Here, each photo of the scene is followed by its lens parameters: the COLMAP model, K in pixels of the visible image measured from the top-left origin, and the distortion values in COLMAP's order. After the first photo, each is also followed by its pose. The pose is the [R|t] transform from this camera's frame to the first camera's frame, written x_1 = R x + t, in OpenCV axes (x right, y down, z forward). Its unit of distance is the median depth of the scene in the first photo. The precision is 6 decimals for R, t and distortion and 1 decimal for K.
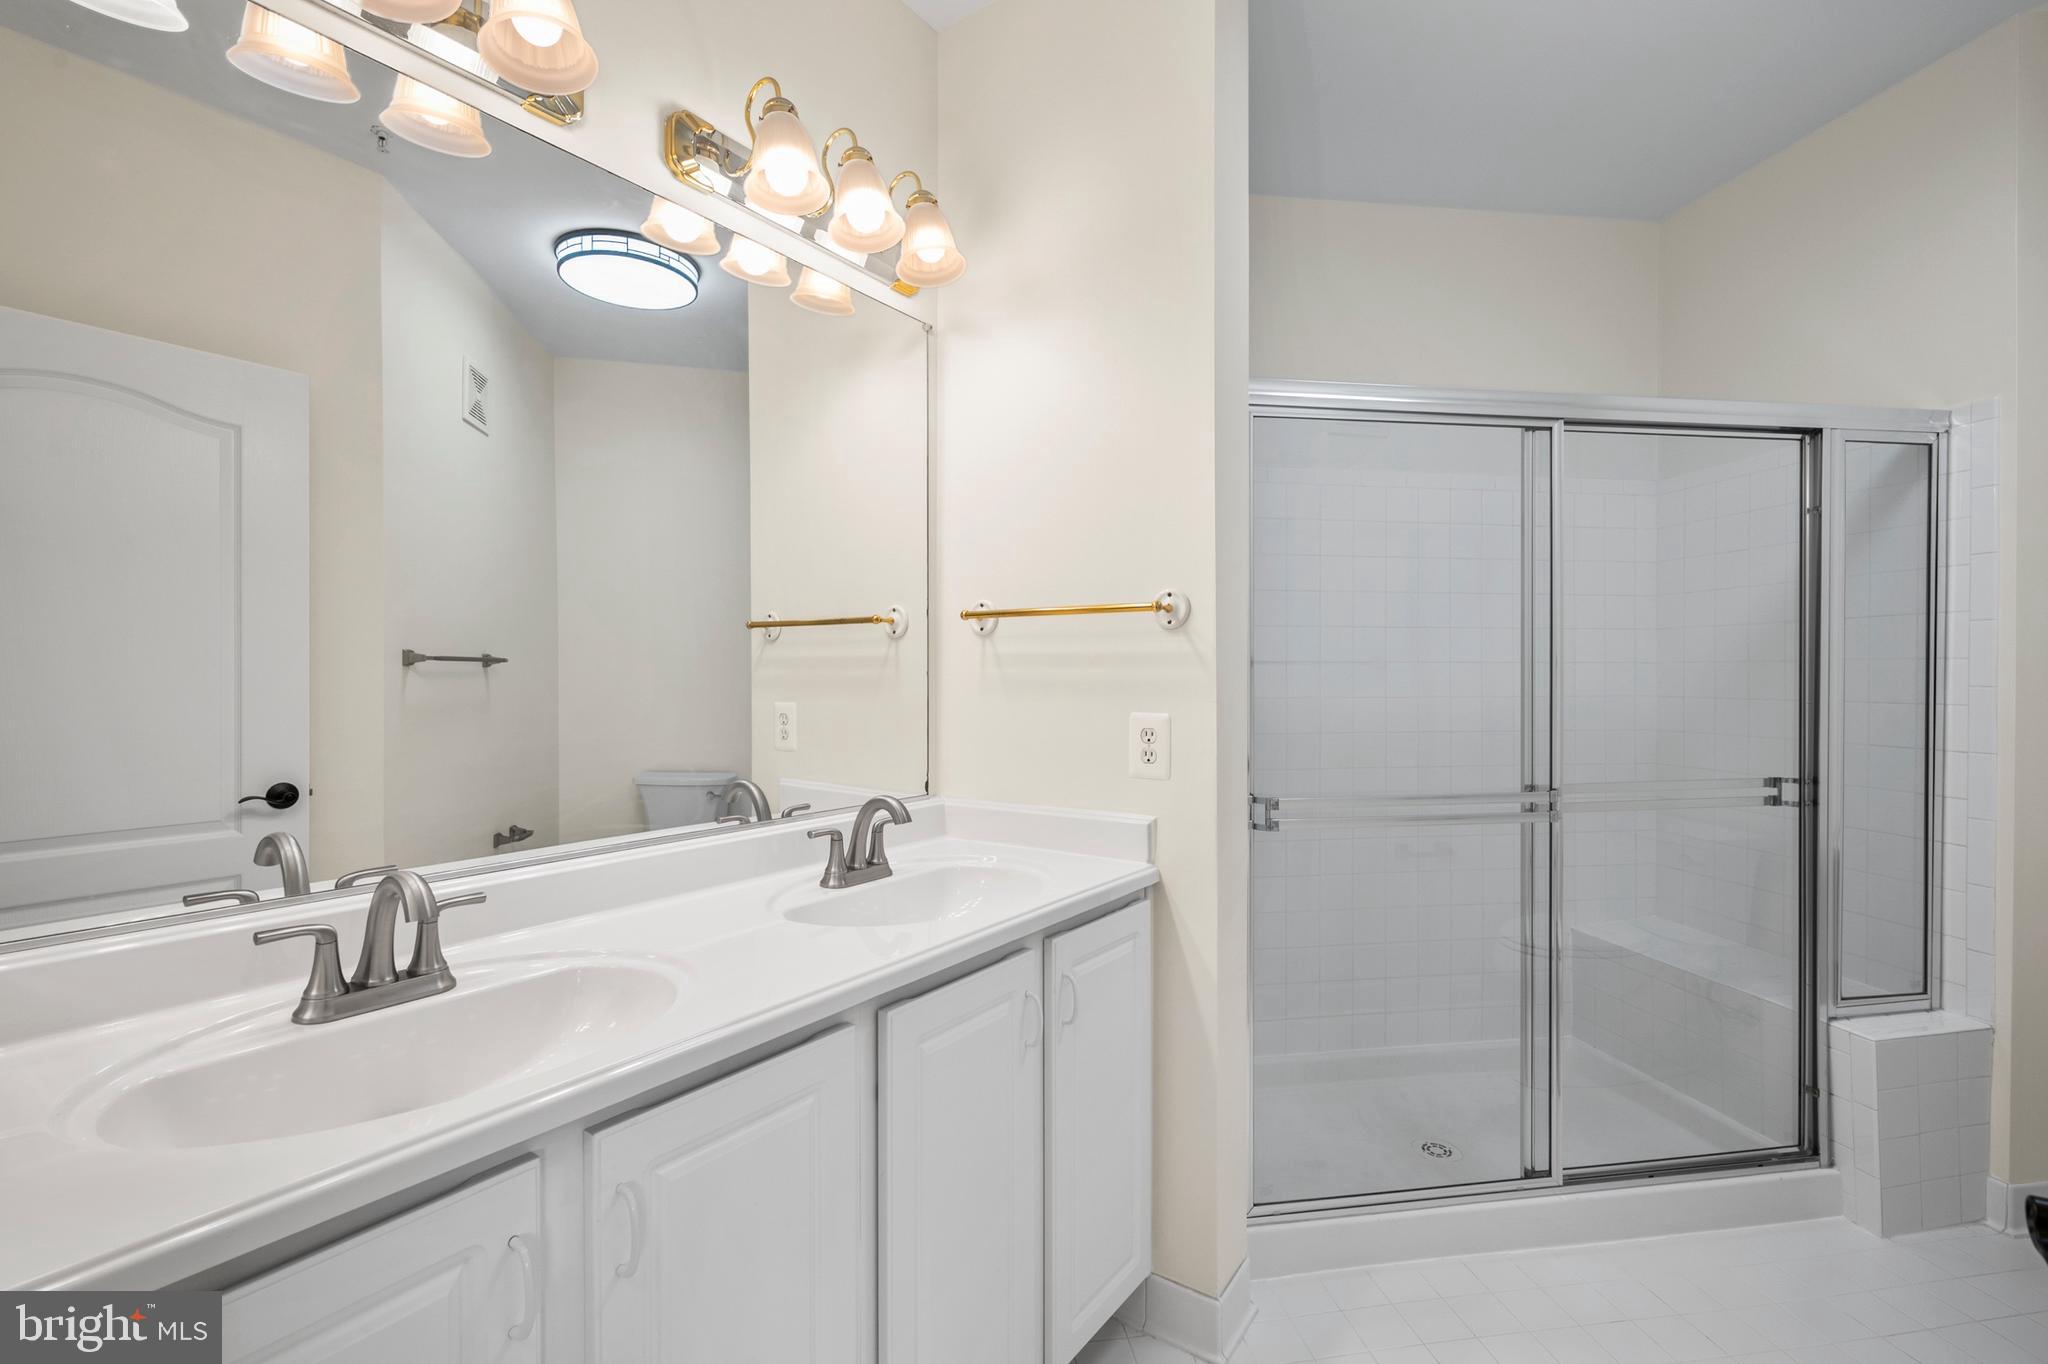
lens RADIAL K [[918.8, 0, 1025.3], [0, 918.8, 670.4], [0, 0, 1]] dist [-0.001233, -0.000857]
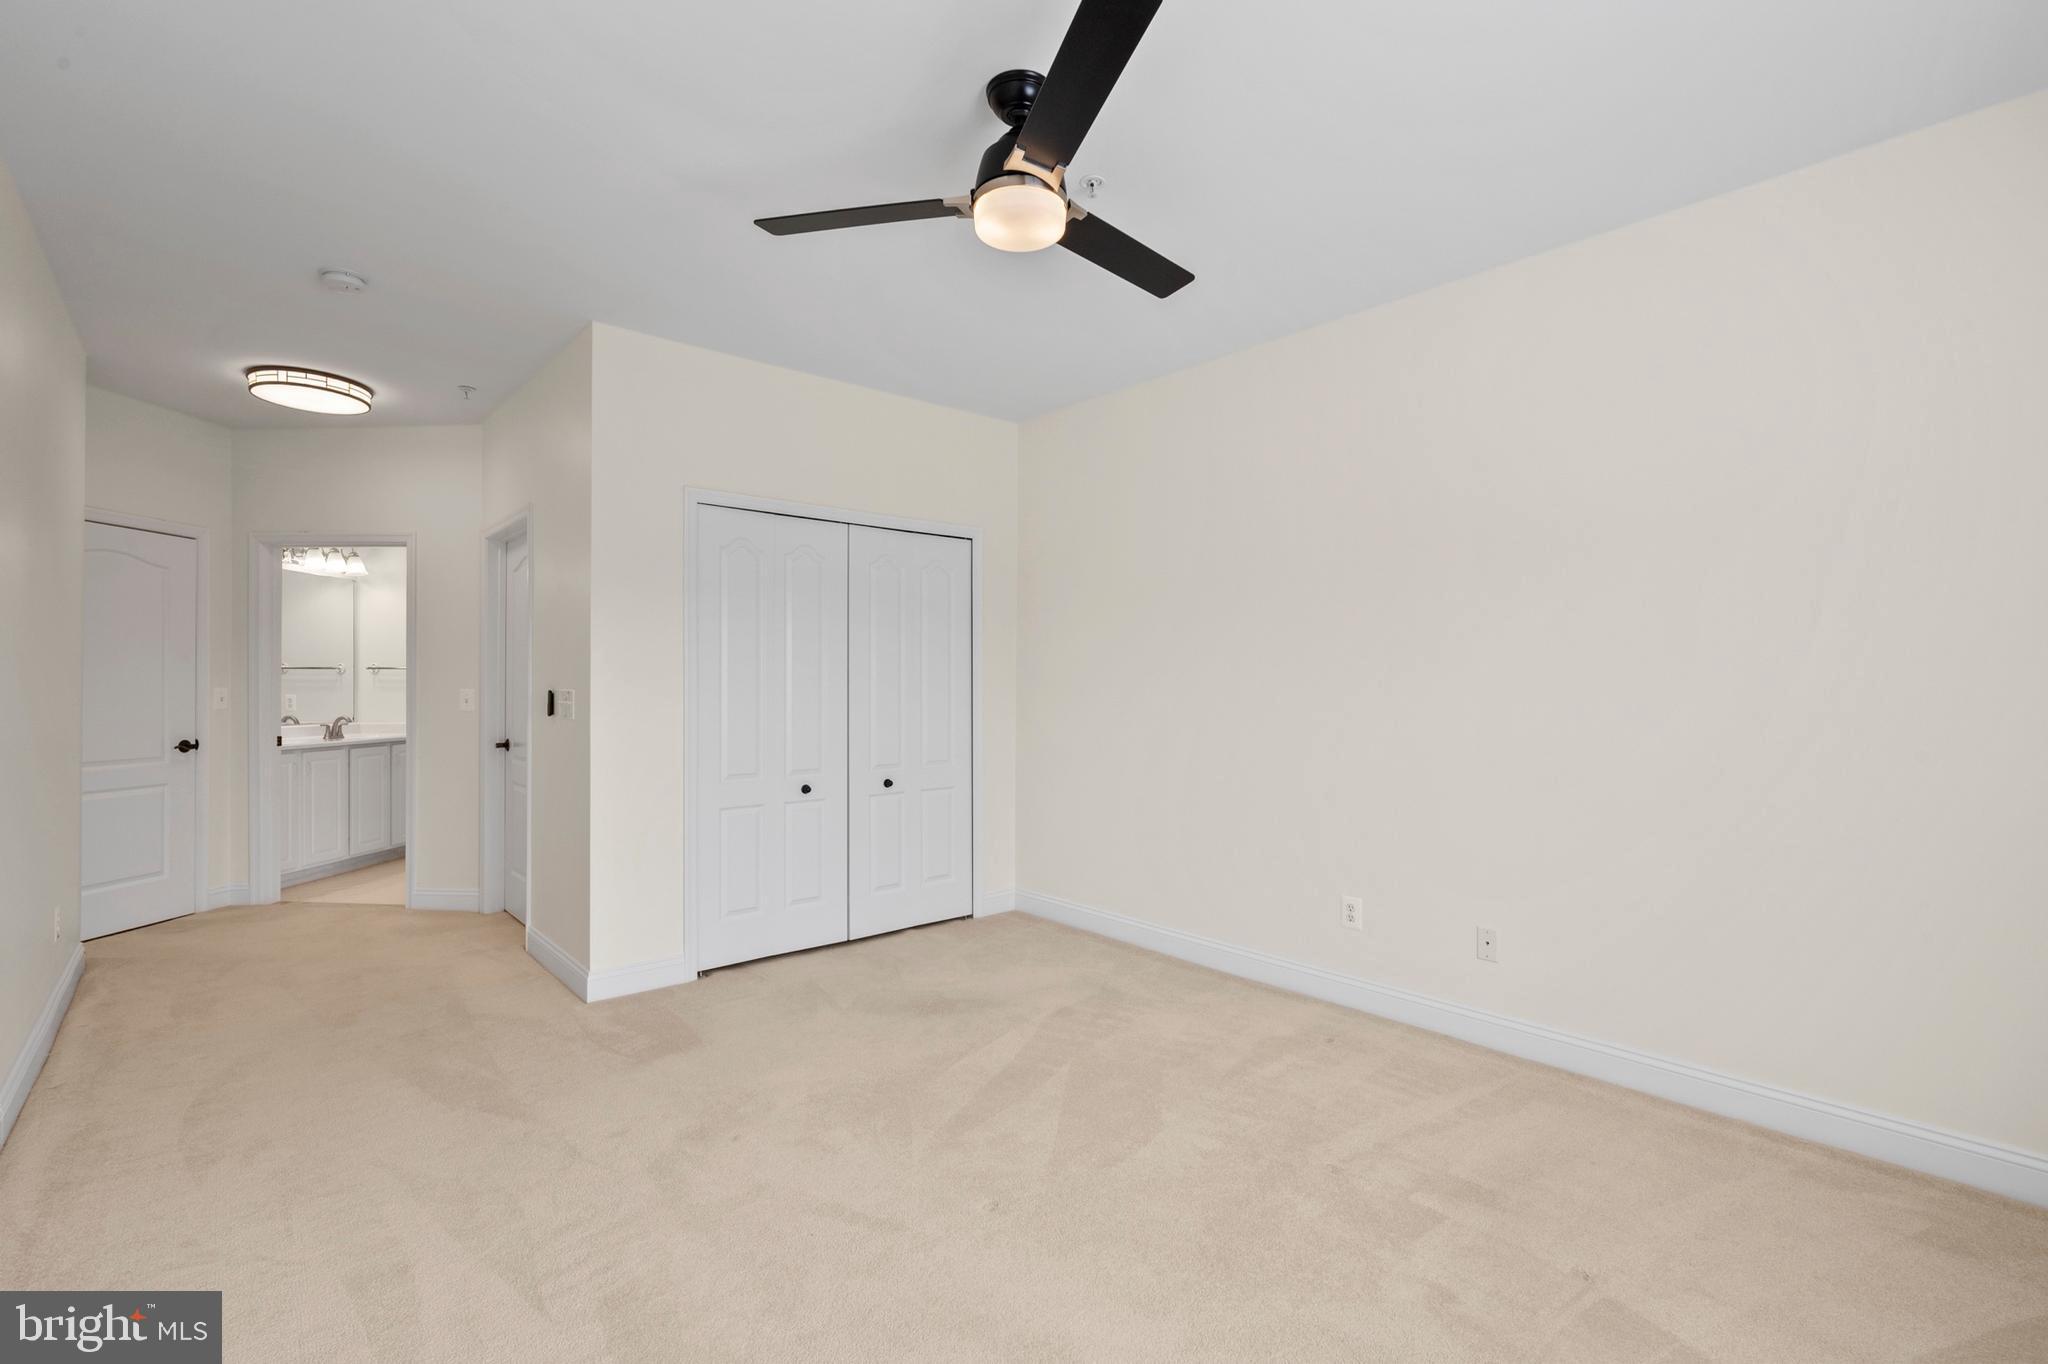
lens RADIAL K [[918.8, 0, 1025.3], [0, 918.8, 670.4], [0, 0, 1]] dist [-0.001233, -0.000857]
pose [[0.843252, -0.002247, 0.537514, 0.171132], [0.003981, 0.999990, -0.002064, -0.033693], [-0.537504, 0.003880, 0.843252, -3.380377]]
